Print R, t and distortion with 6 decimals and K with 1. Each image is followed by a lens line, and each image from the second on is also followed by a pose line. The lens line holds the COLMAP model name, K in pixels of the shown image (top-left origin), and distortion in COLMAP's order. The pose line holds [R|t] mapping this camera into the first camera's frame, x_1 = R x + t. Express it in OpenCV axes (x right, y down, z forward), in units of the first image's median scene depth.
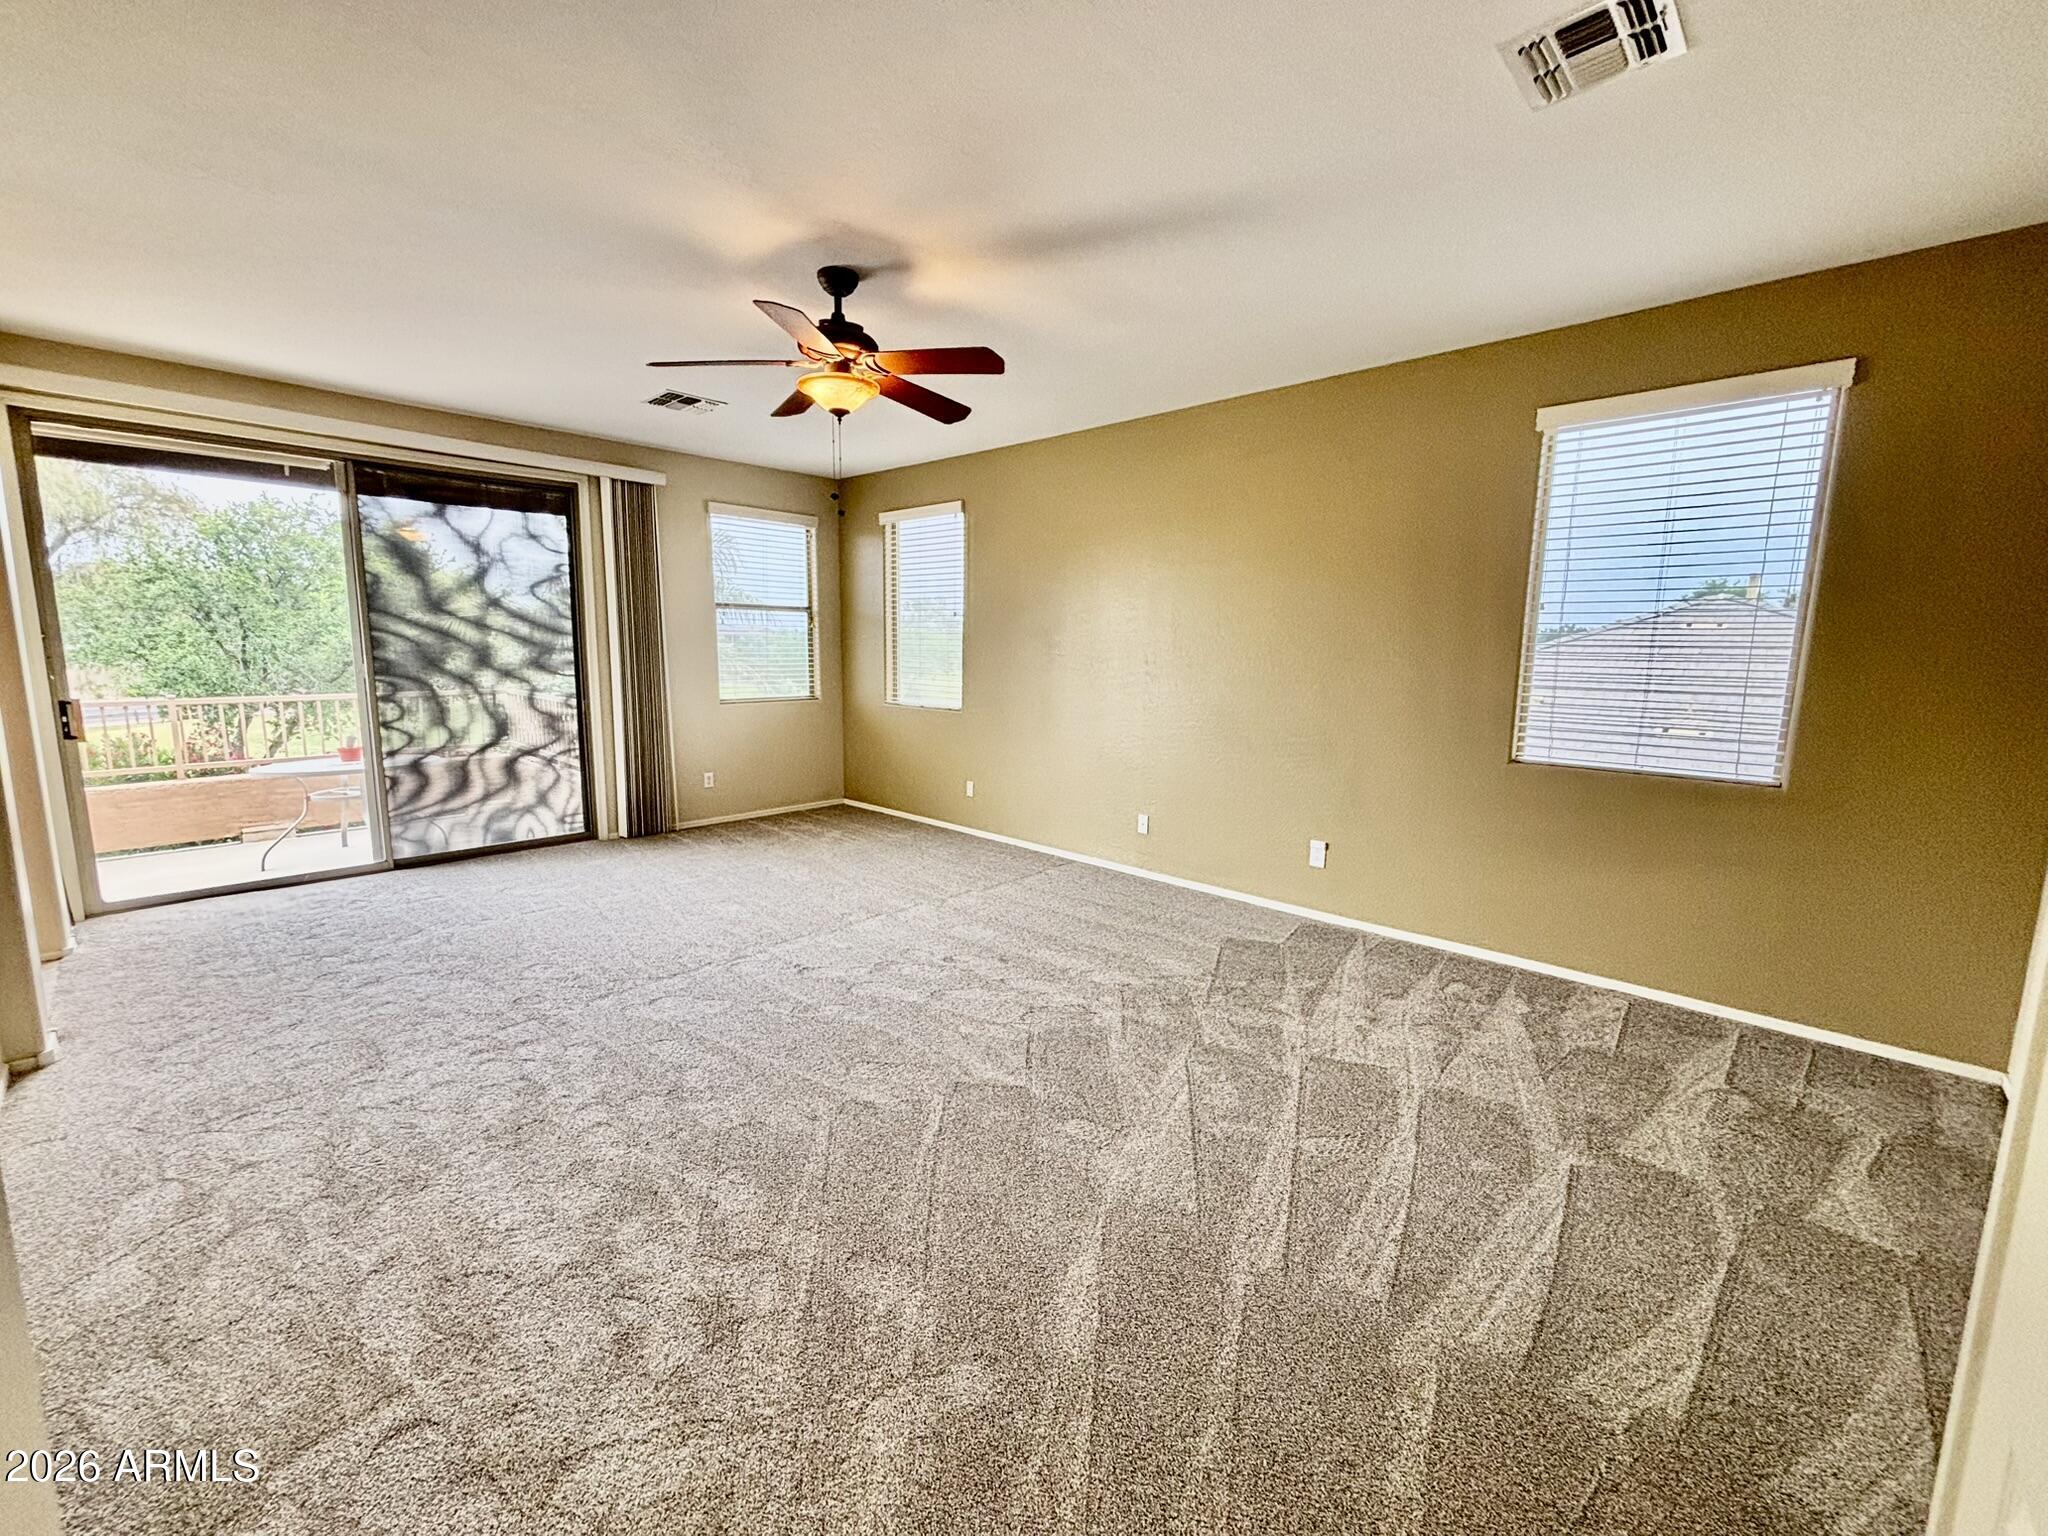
lens RADIAL K [[821.7, 0, 1024.7], [0, 821.7, 760.6], [0, 0, 1]] dist [0.002893, 0.003148]
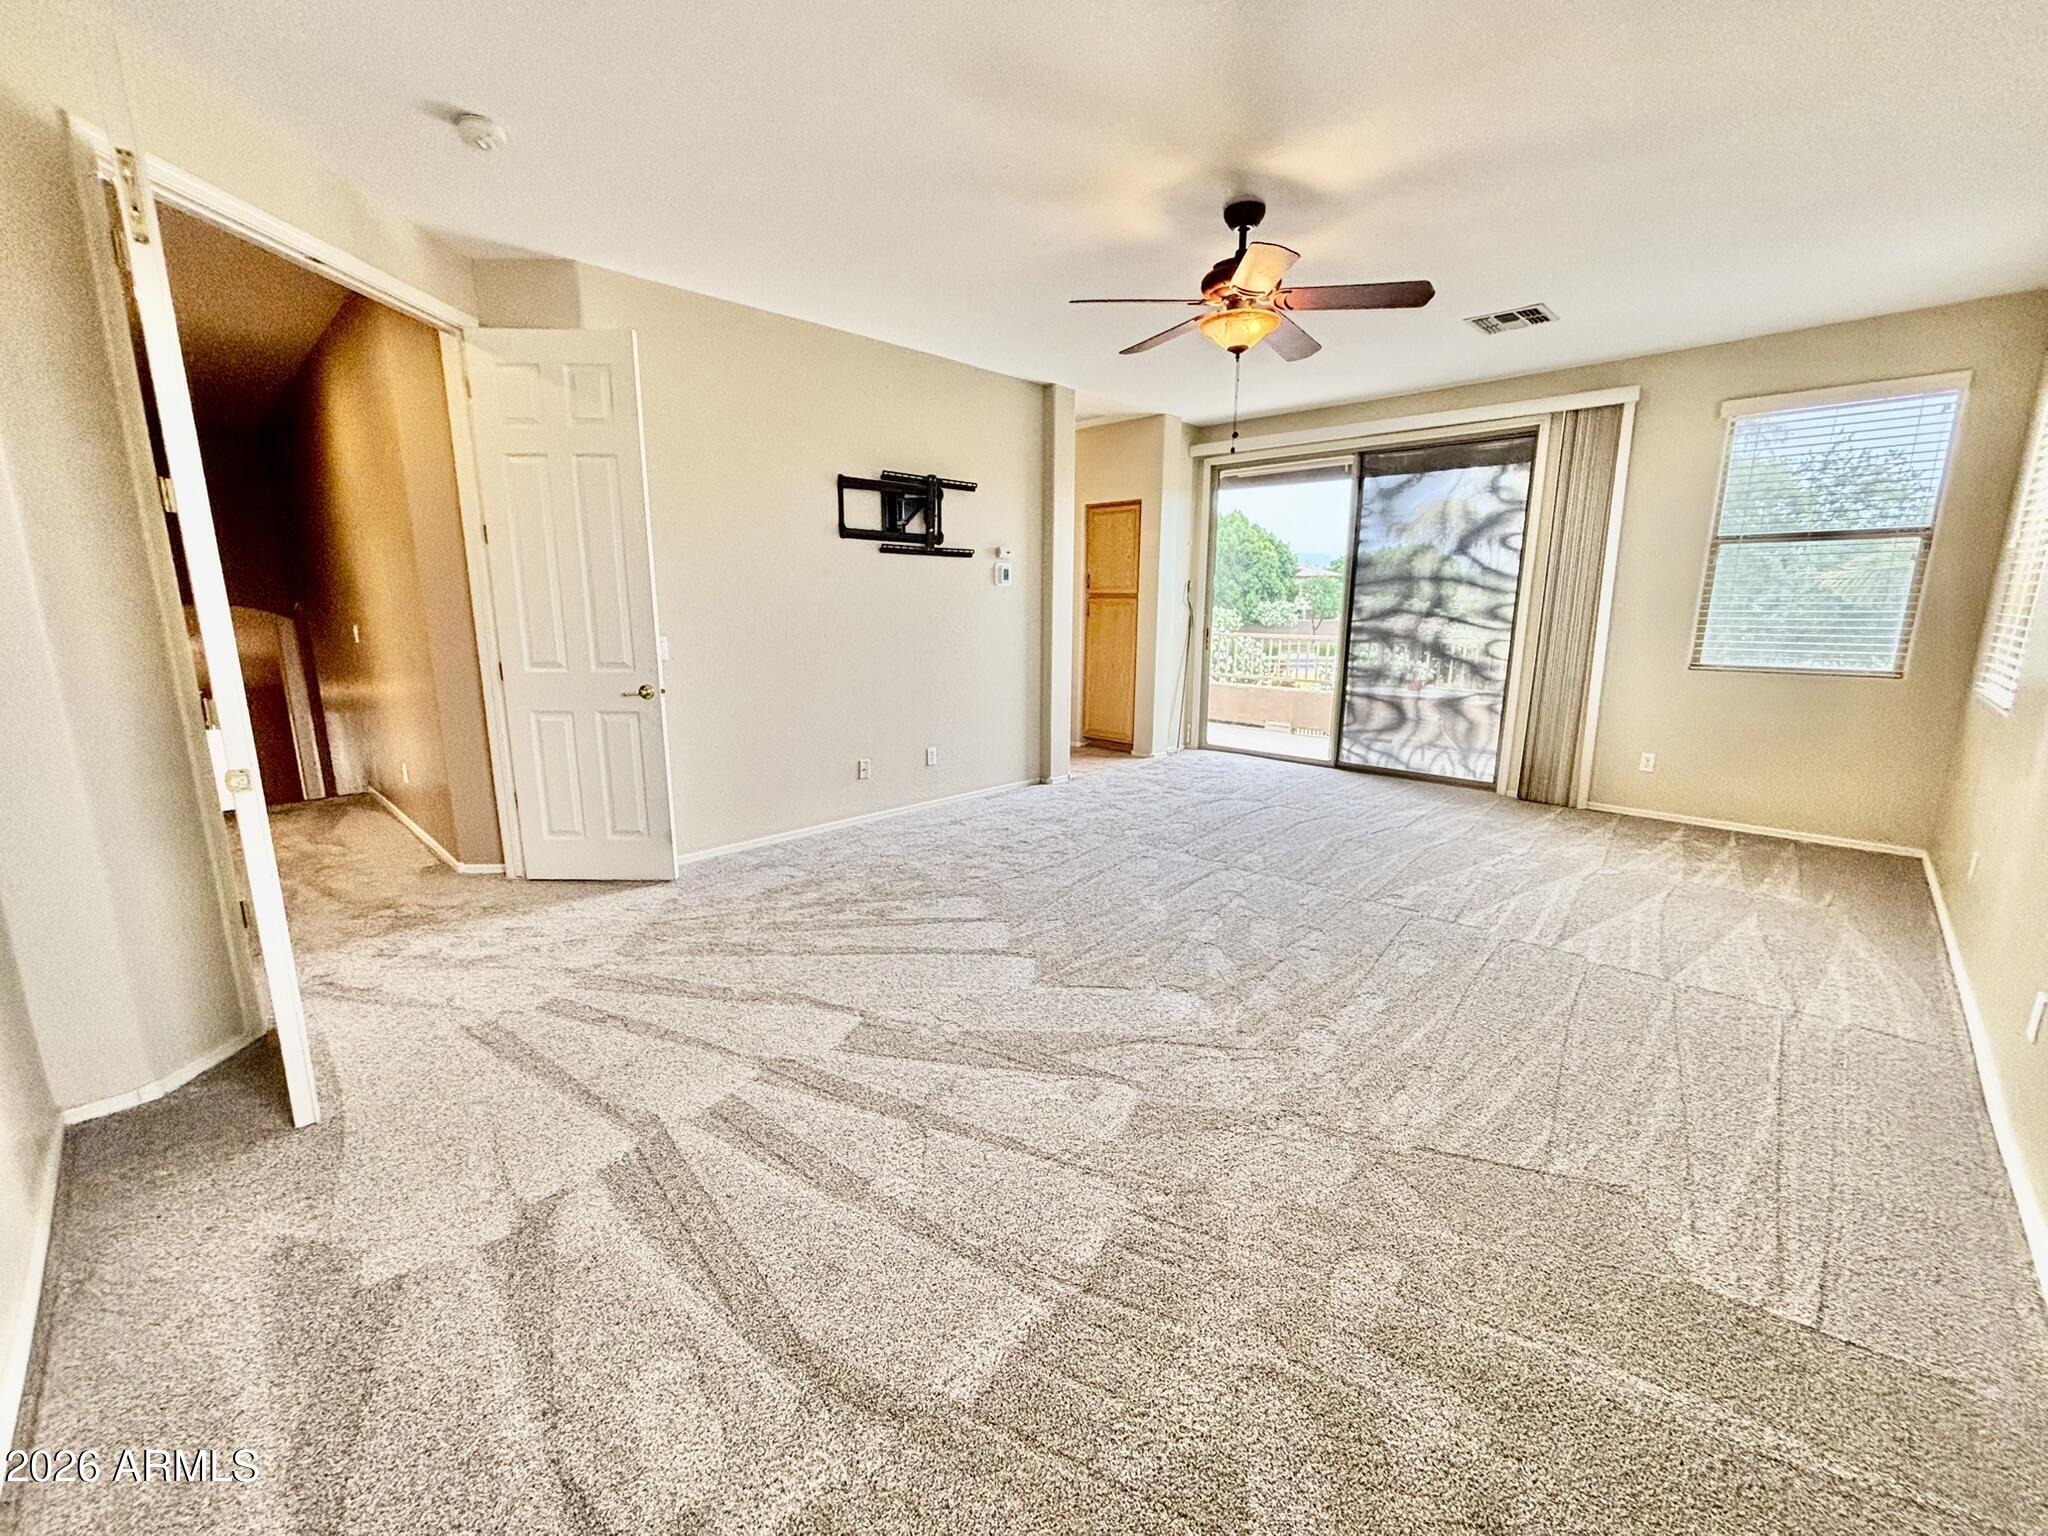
lens RADIAL K [[821.7, 0, 1024.7], [0, 821.7, 760.6], [0, 0, 1]] dist [0.002893, 0.003148]
pose [[0.006729, 0.181362, -0.983393, 0.485003], [-0.141612, 0.973677, 0.178602, -0.042396], [0.989899, 0.138058, 0.032235, 0.438944]]
